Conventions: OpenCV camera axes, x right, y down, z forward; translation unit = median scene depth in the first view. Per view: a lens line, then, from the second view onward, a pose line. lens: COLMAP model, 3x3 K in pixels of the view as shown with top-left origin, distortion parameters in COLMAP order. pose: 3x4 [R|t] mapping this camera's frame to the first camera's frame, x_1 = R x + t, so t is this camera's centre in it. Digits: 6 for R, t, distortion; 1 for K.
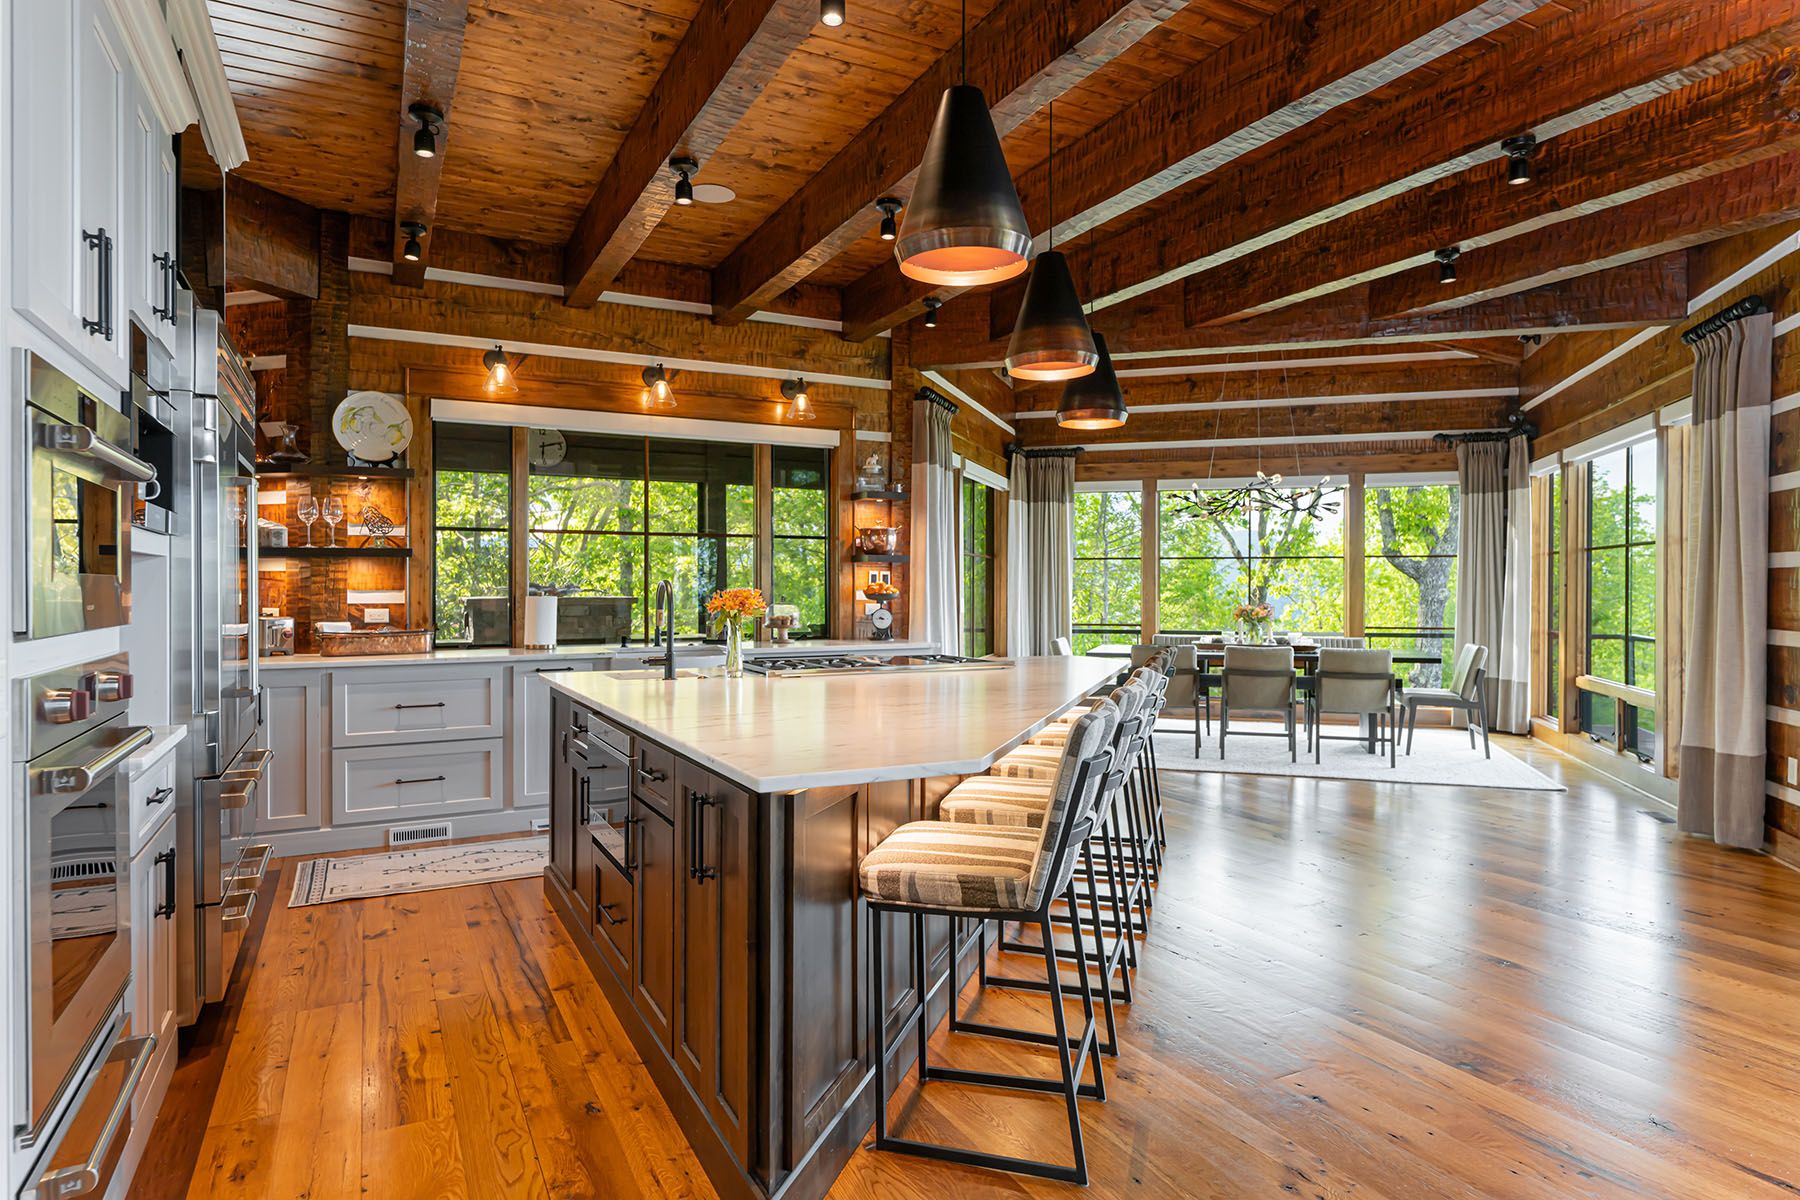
lens RADIAL K [[1063.2, 0, 904.8], [0, 1063.2, 600.5], [0, 0, 1]] dist [-0.000393, -0.000009]
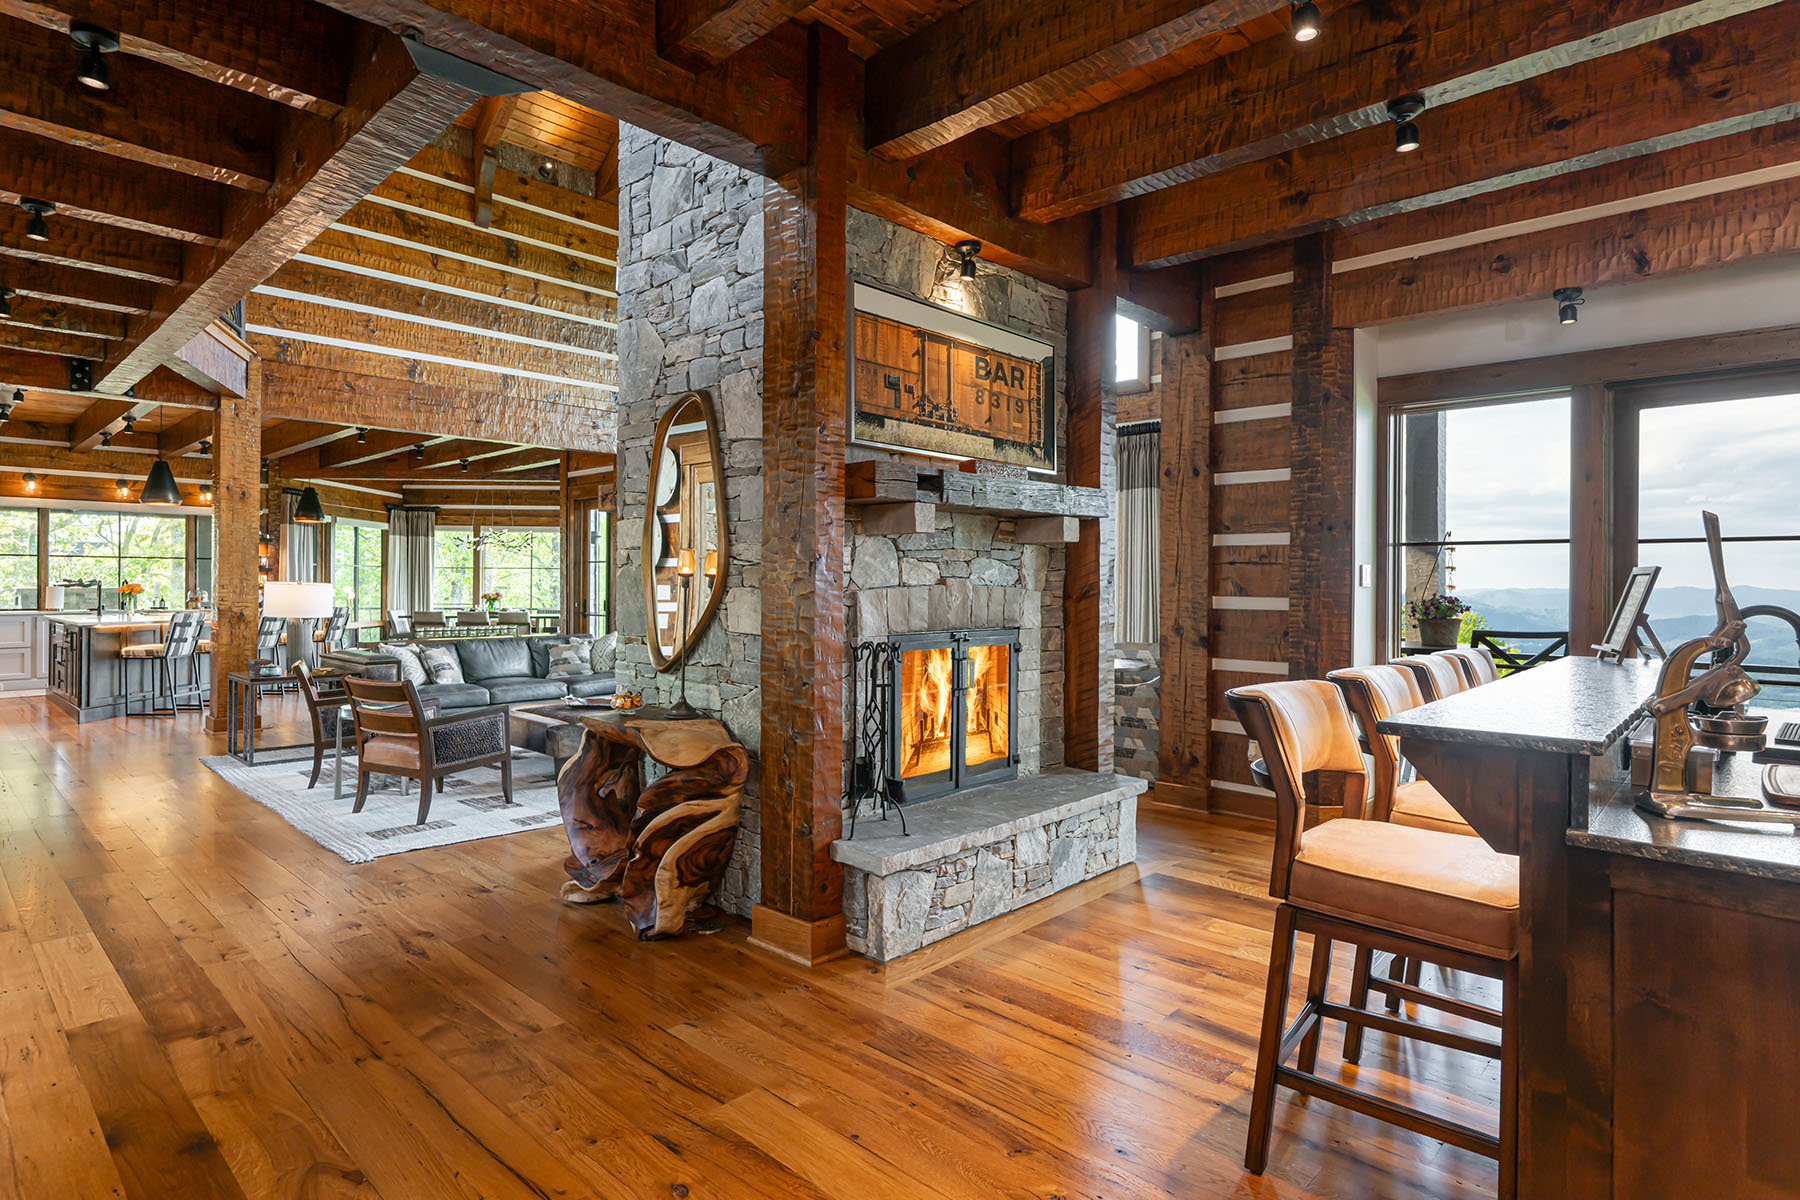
lens RADIAL K [[946.1, 0, 903.6], [0, 946.1, 595.8], [0, 0, 1]] dist [-0.014369, -0.000156]
pose [[0.935963, -0.001606, 0.352095, 0.595986], [0.001458, 0.999999, 0.000684, 0.014436], [-0.352096, -0.000127, 0.935964, -1.371324]]
